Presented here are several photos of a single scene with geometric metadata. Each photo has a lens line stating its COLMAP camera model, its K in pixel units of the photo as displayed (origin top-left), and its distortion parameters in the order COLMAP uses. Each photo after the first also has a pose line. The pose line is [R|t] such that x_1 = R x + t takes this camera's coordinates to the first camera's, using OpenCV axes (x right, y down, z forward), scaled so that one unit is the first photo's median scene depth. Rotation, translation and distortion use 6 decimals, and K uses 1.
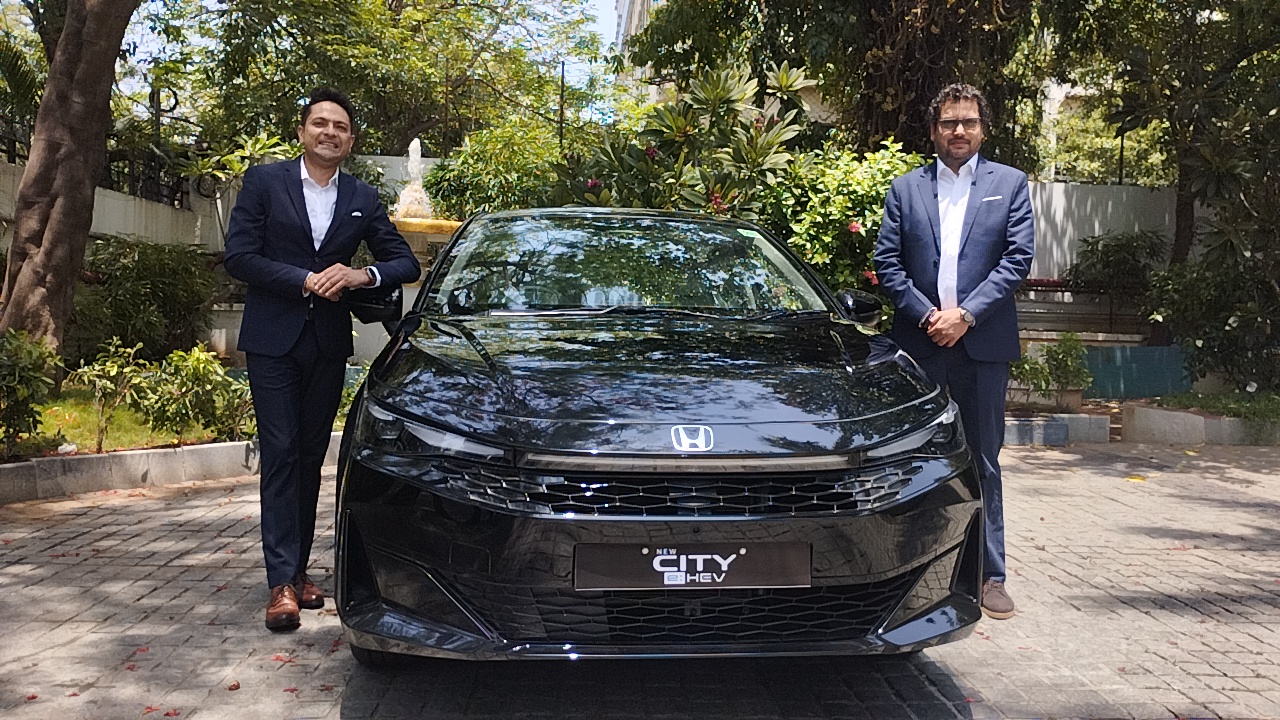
lens RADIAL K [[1072.8, 0, 656.1], [0, 1072.8, 378.3], [0, 0, 1]] dist [0.096618, -0.125491]
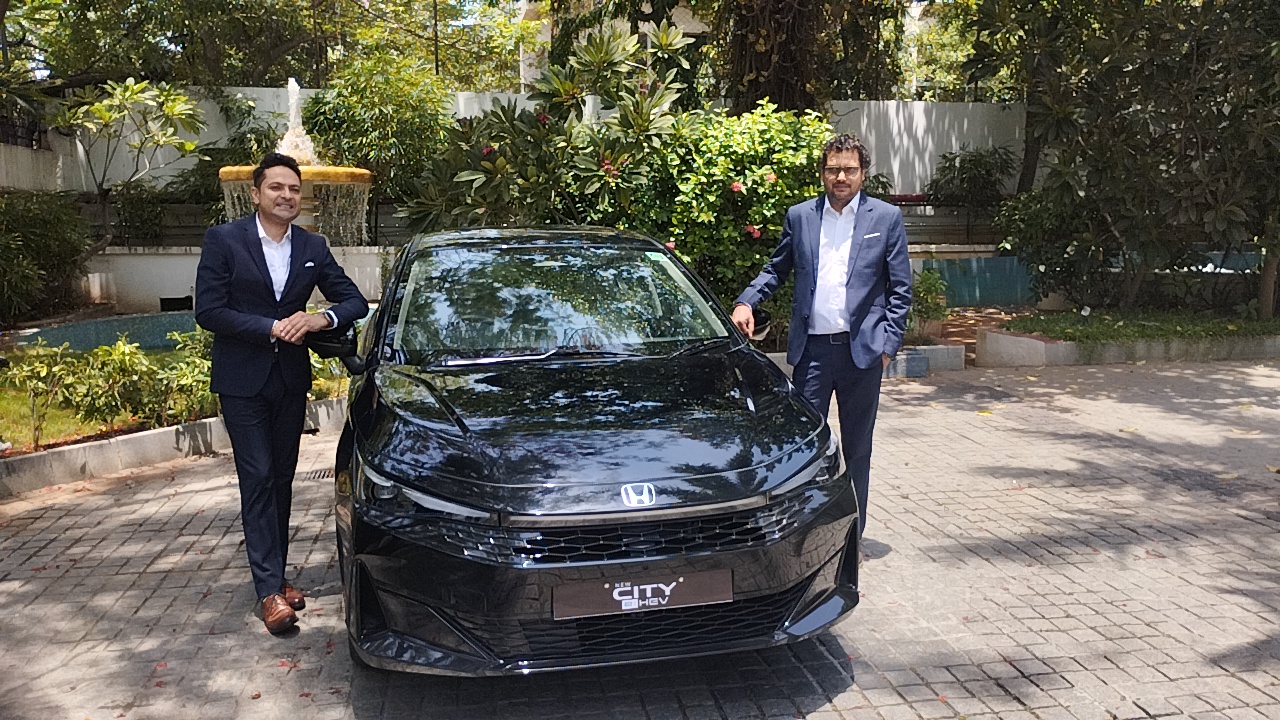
lens RADIAL K [[1072.8, 0, 656.1], [0, 1072.8, 378.3], [0, 0, 1]] dist [0.096618, -0.125491]
pose [[0.992800, -0.049190, 0.109218, -0.029739], [0.038372, 0.994343, 0.099039, -0.078904], [-0.113472, -0.094135, 0.989072, -0.097025]]
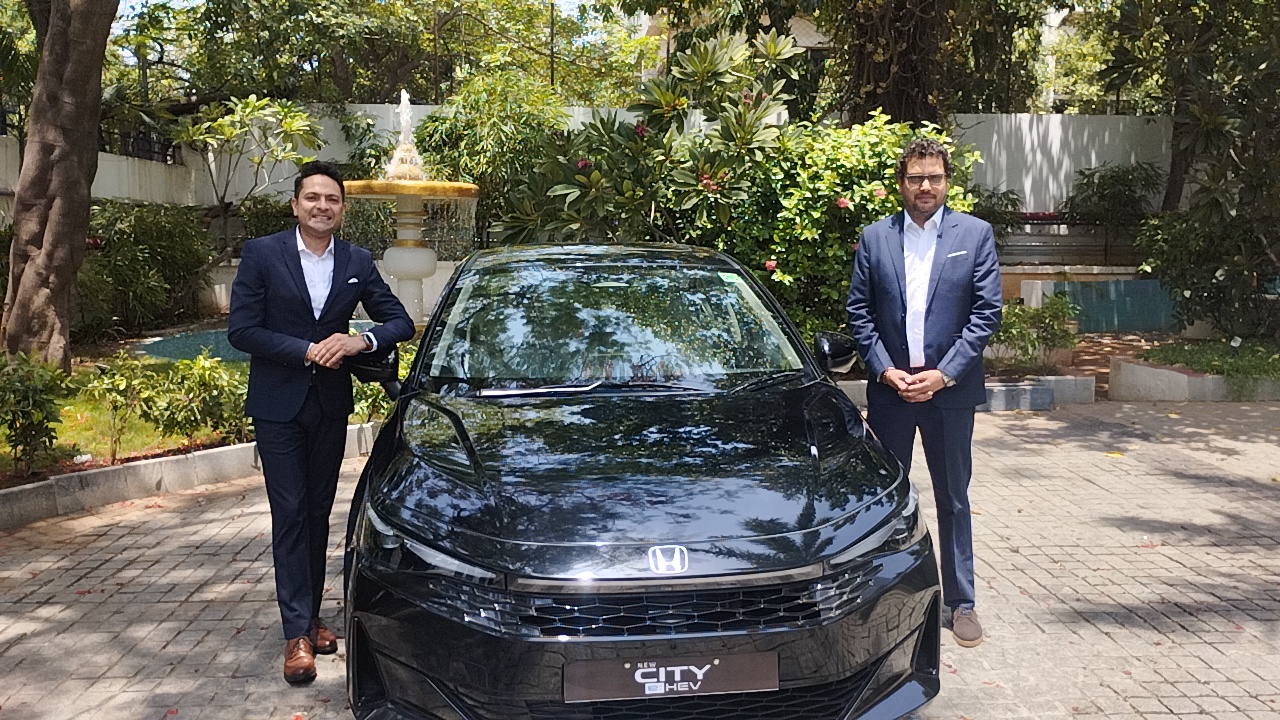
lens RADIAL K [[1072.8, 0, 656.1], [0, 1072.8, 378.3], [0, 0, 1]] dist [0.096618, -0.125491]
pose [[0.999721, -0.023411, -0.003068, 0.010923], [0.023582, 0.996486, 0.080374, -0.081511], [0.001175, -0.080424, 0.996760, -0.028032]]
